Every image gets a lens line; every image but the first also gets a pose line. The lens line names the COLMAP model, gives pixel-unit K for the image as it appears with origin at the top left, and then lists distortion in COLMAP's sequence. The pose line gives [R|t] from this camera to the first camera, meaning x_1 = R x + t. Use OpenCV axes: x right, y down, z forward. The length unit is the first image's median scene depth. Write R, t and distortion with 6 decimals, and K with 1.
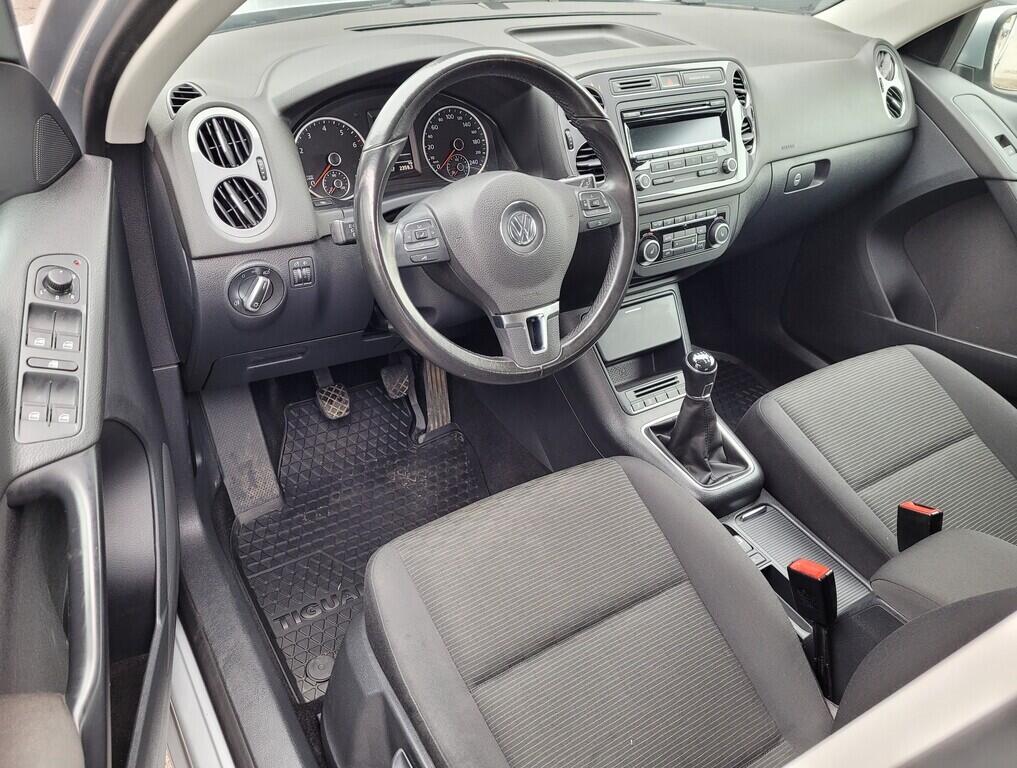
lens RADIAL K [[801.3, 0, 500.6], [0, 801.3, 392.7], [0, 0, 1]] dist [0.026477, -0.017434]
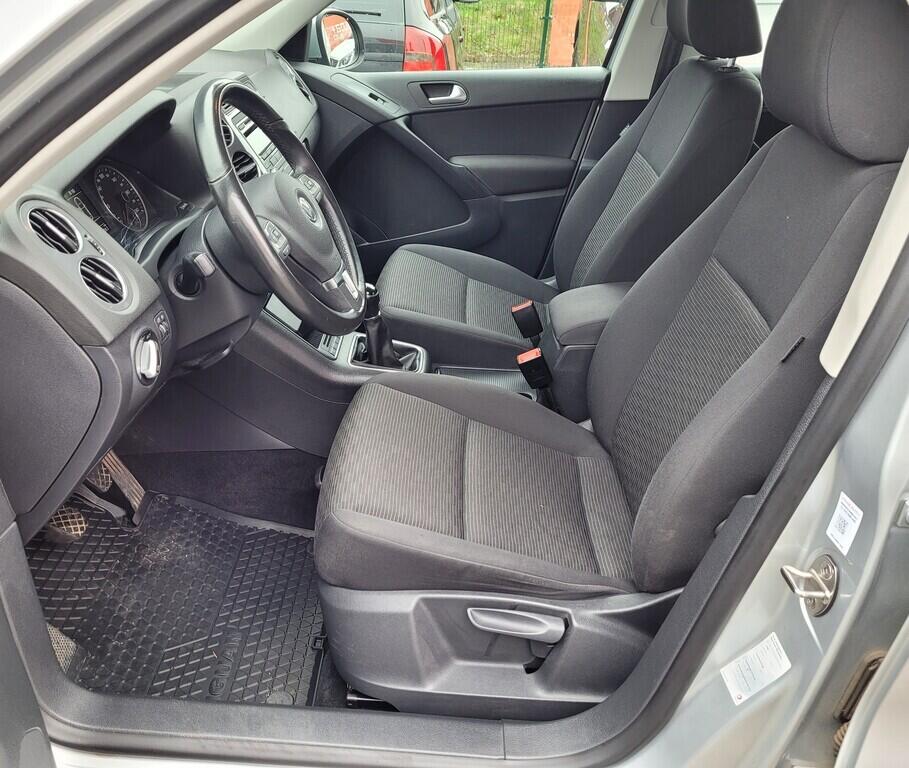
lens RADIAL K [[779.2, 0, 456.4], [0, 779.2, 386.8], [0, 0, 1]] dist [0.057143, 0.000279]
pose [[0.549169, -0.483521, 0.681631, -0.617172], [0.522288, 0.835298, 0.171735, -0.050142], [-0.652402, 0.261697, 0.711257, 0.045128]]
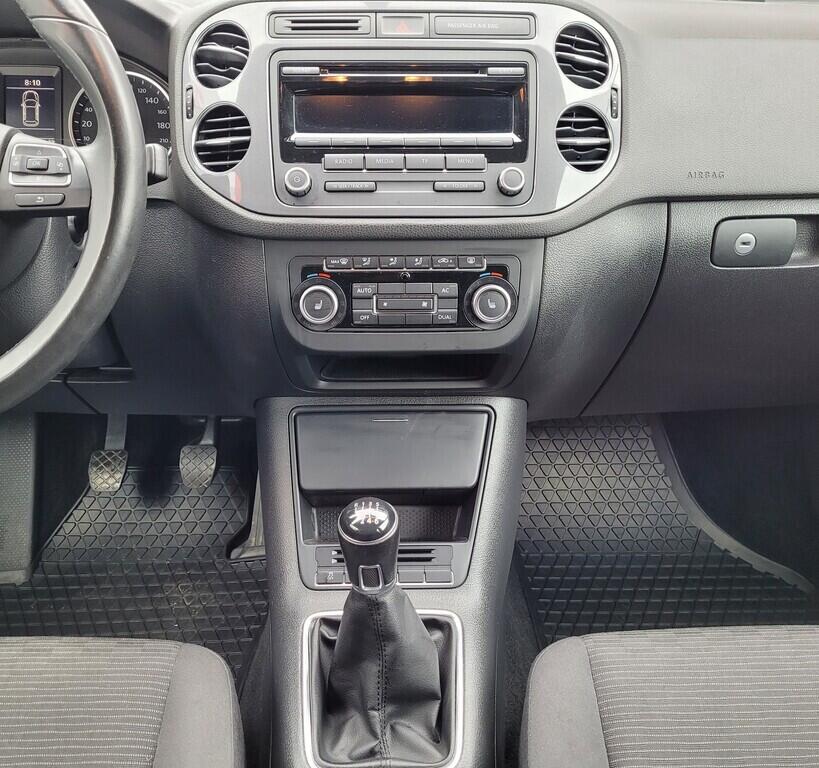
lens RADIAL K [[797.3, 0, 401.5], [0, 797.3, 383.3], [0, 0, 1]] dist [0.039148, 0.000000]
pose [[0.851464, 0.169235, -0.496356, 0.520317], [-0.254247, 0.961037, -0.108472, -0.074544], [0.458659, 0.218556, 0.861316, 0.538218]]
